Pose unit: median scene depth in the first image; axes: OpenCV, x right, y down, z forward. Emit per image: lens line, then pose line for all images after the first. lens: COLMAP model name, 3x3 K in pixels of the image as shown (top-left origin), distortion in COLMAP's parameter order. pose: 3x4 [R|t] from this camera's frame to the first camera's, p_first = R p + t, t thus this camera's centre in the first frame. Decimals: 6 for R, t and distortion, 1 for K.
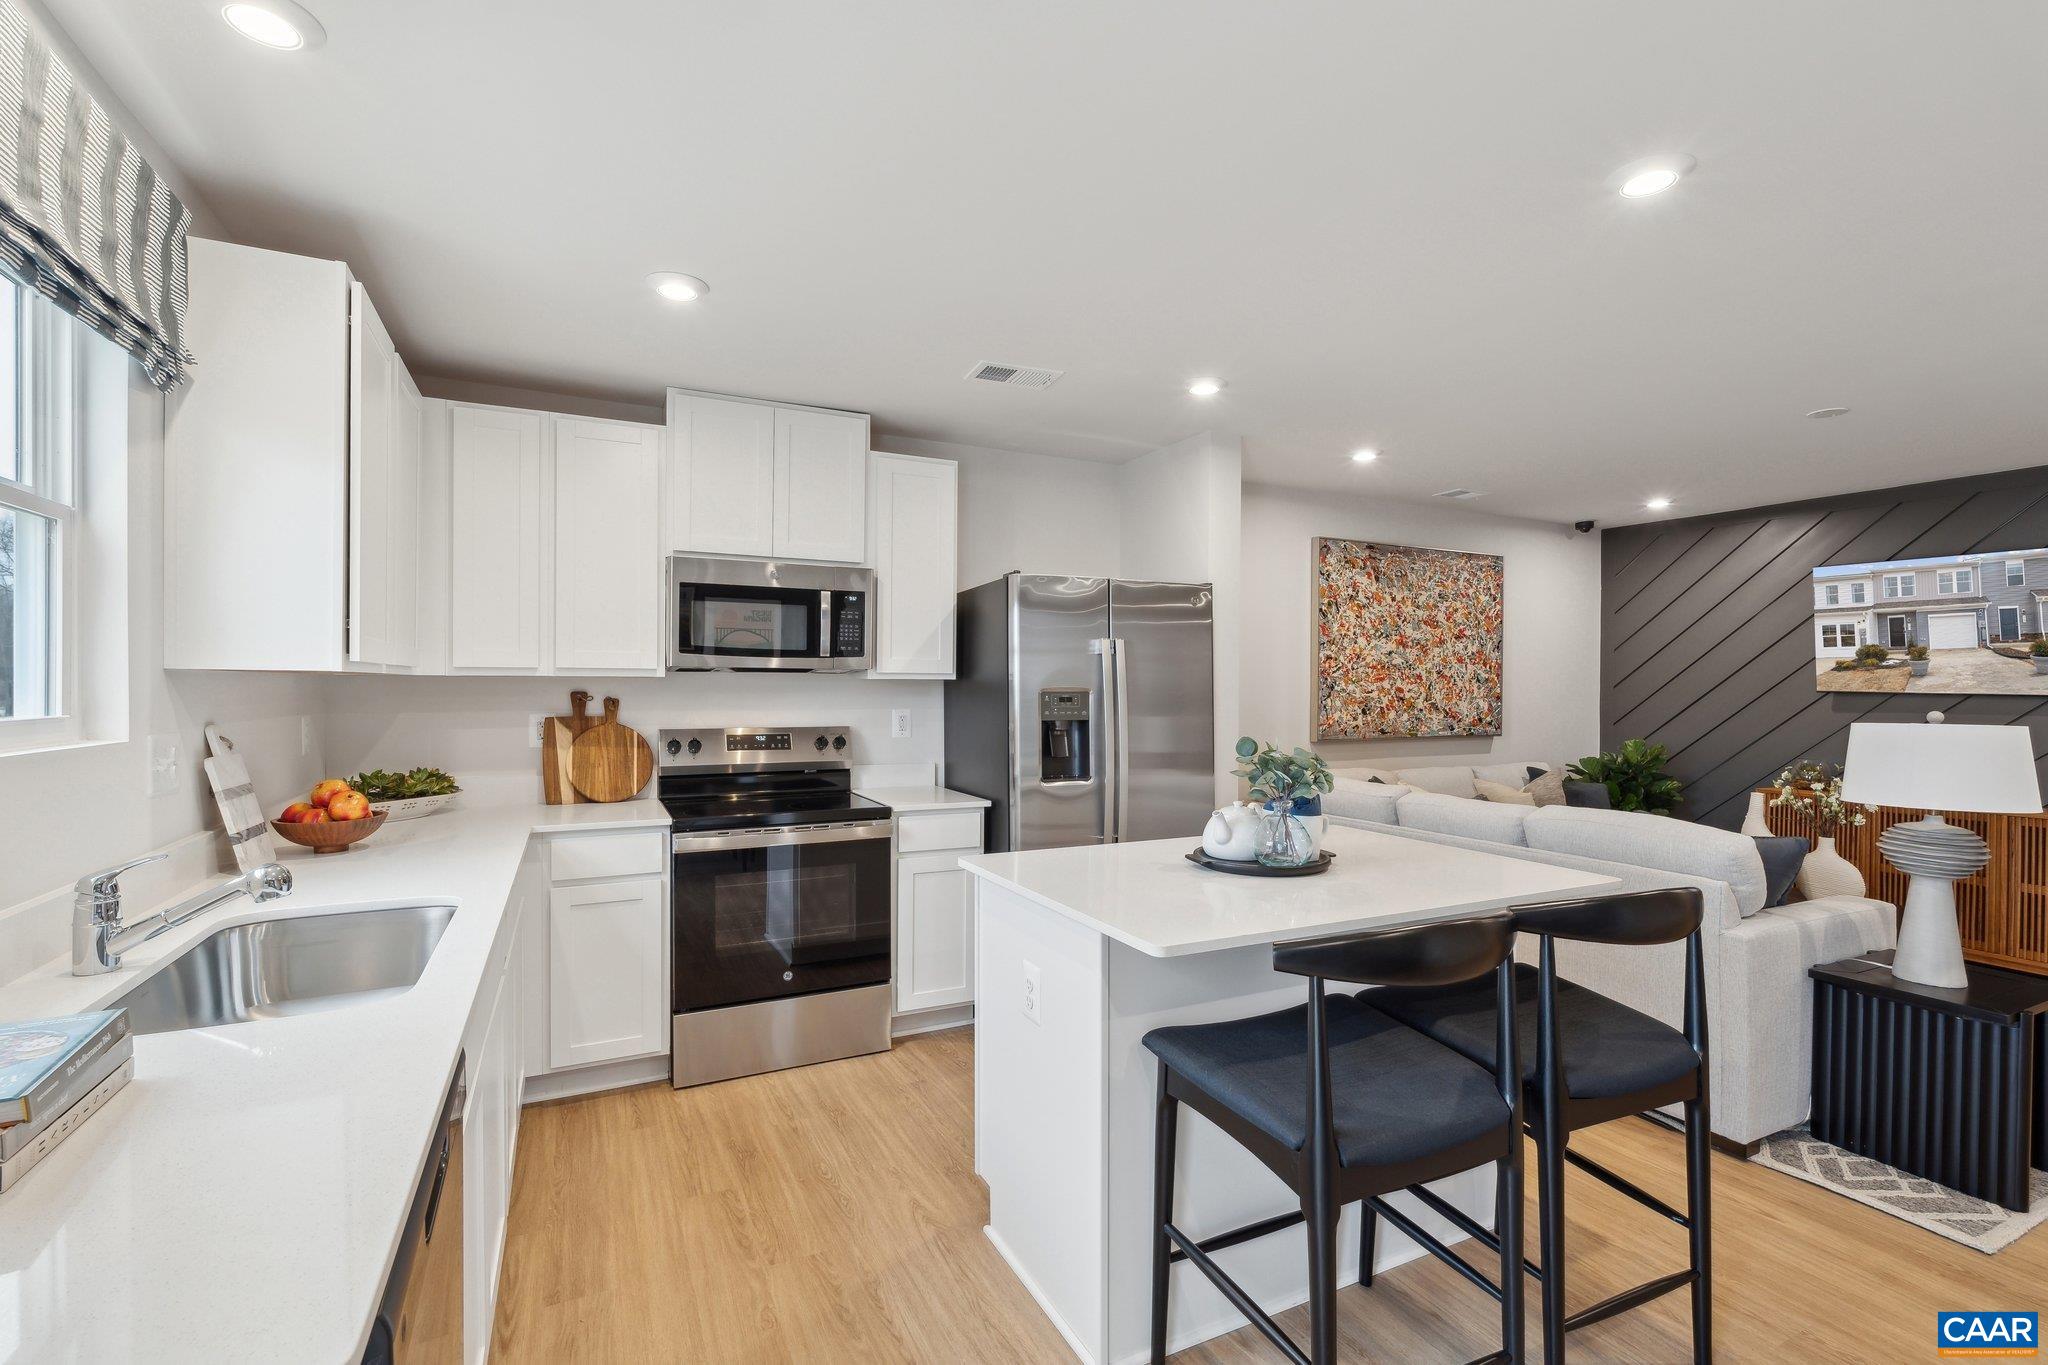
lens RADIAL K [[940.2, 0, 1010.1], [0, 940.2, 703.4], [0, 0, 1]] dist [-0.000433, -0.000237]
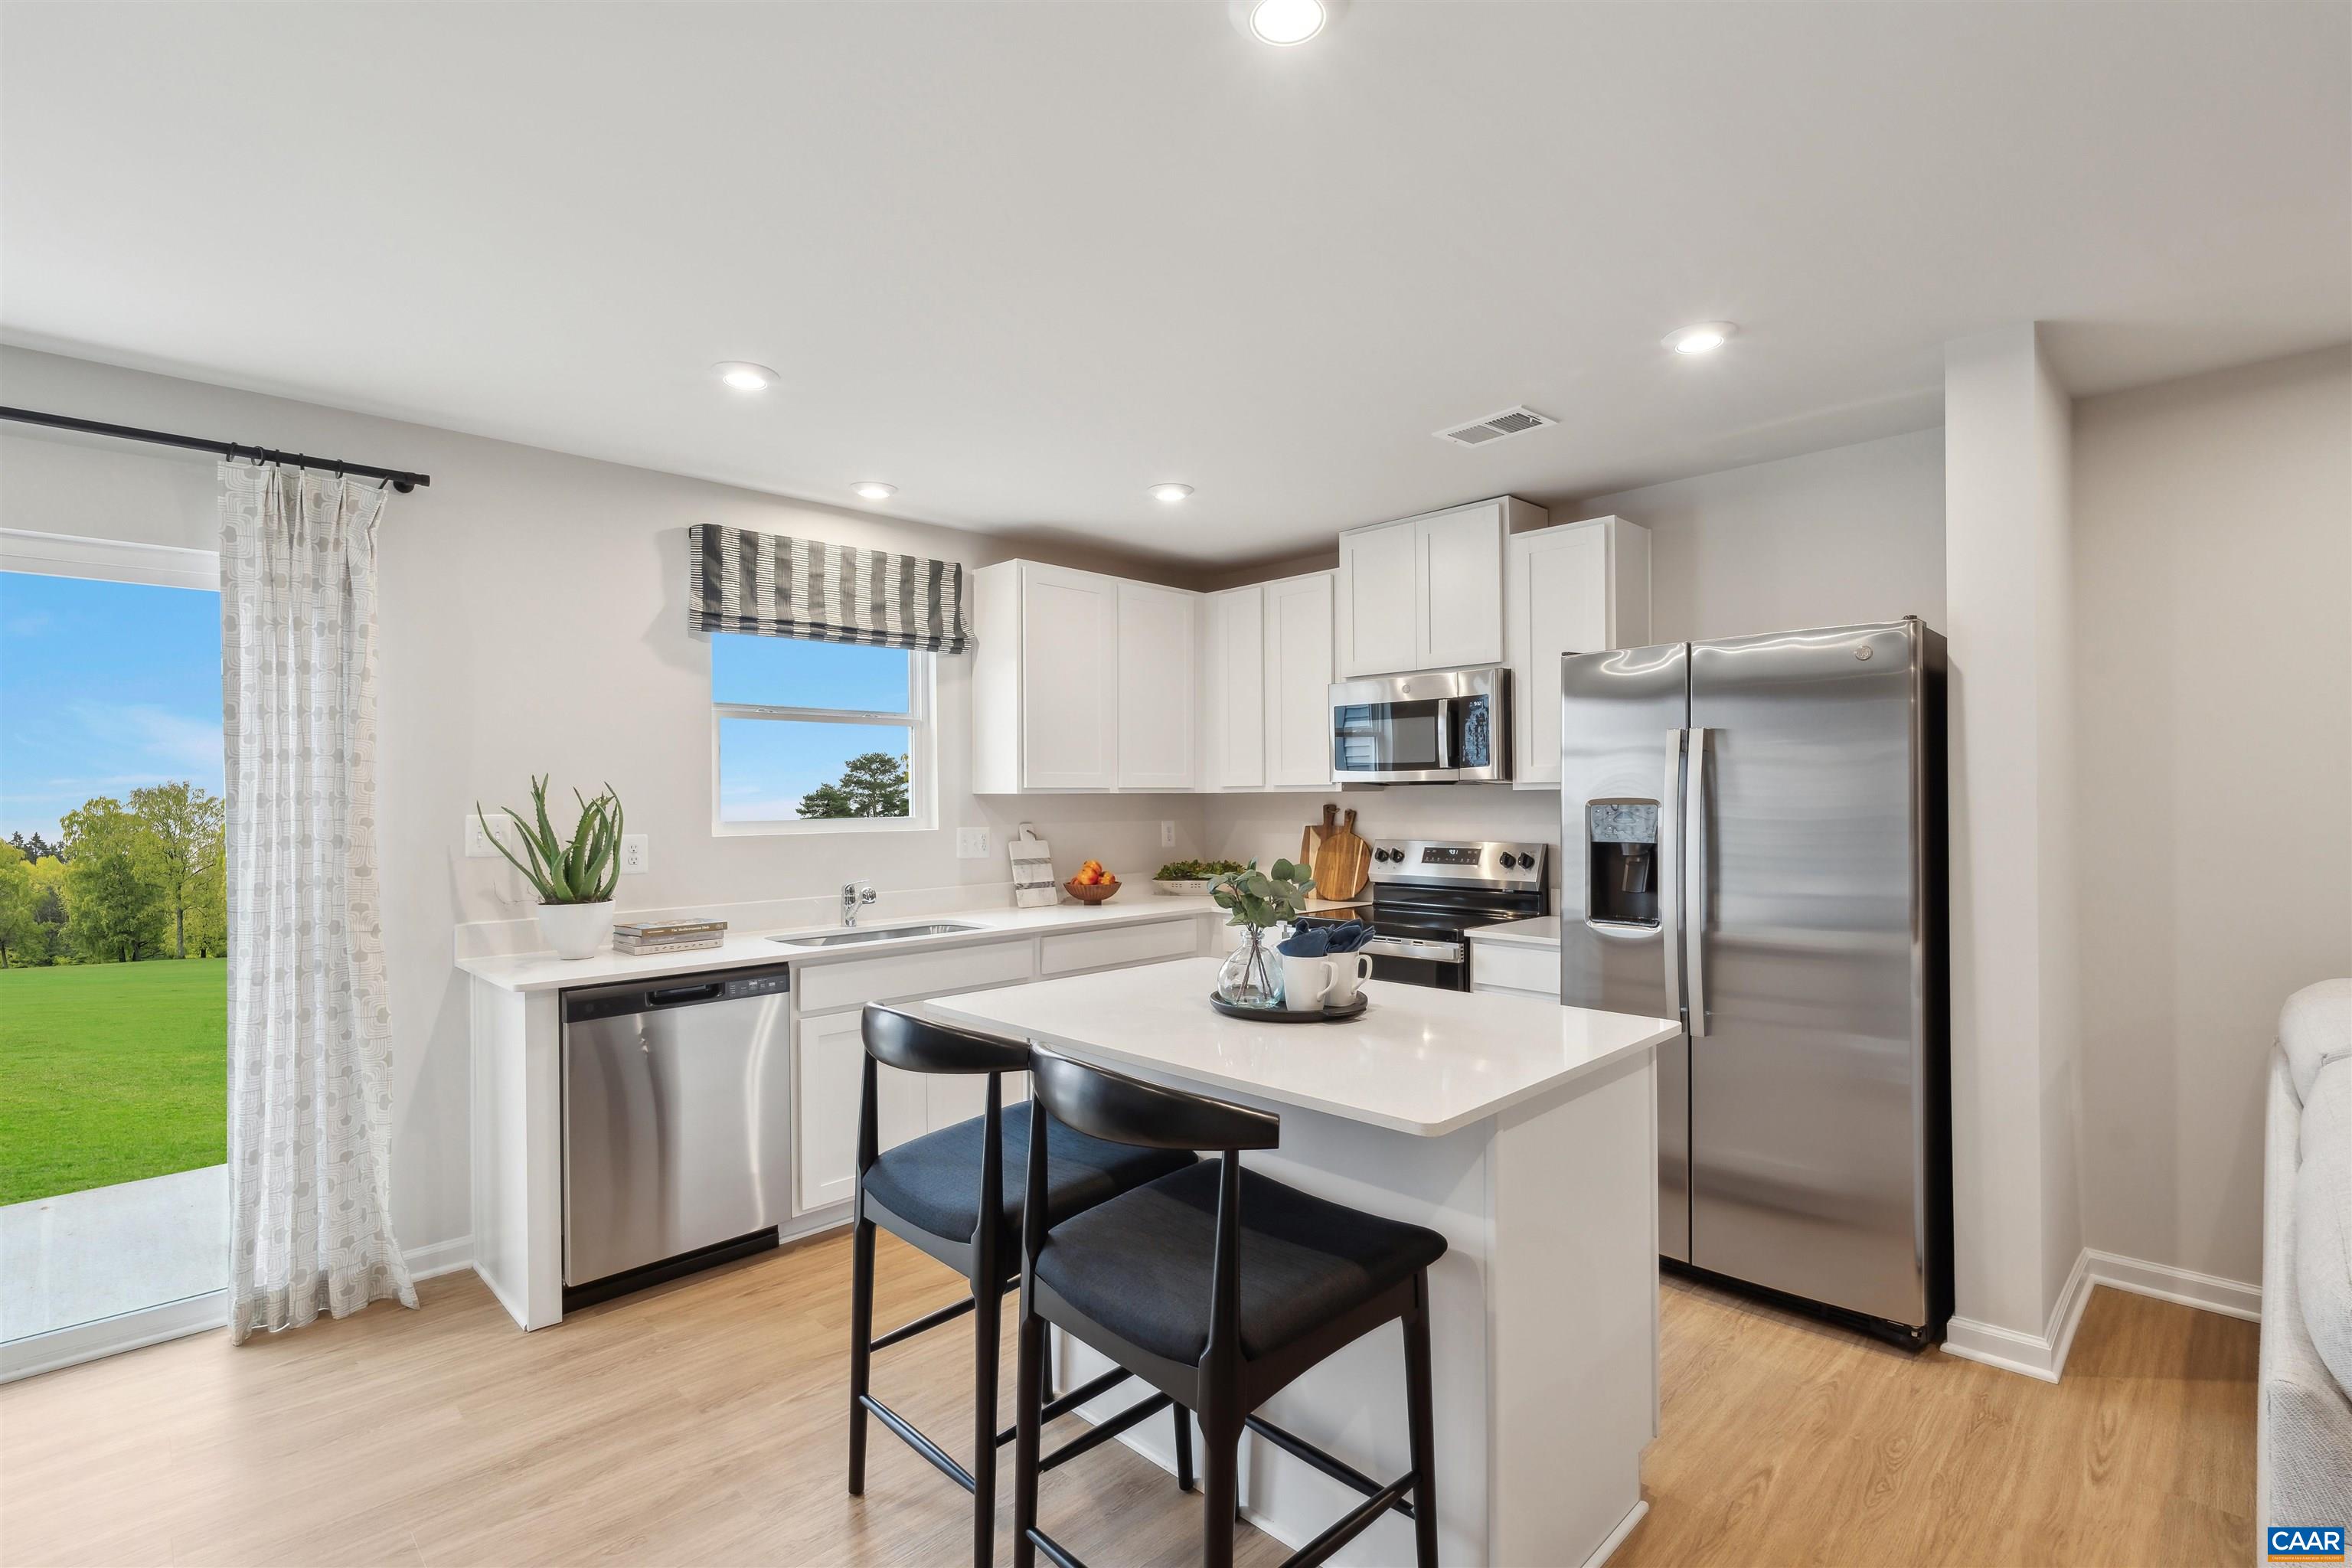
lens RADIAL K [[1079.7, 0, 1160.0], [0, 1079.7, 808.0], [0, 0, 1]] dist [-0.000433, -0.000237]
pose [[0.331334, 0.001749, -0.943512, 0.745051], [-0.005039, 0.999987, 0.000085, -0.007718], [0.943500, 0.004726, 0.331339, 0.361615]]
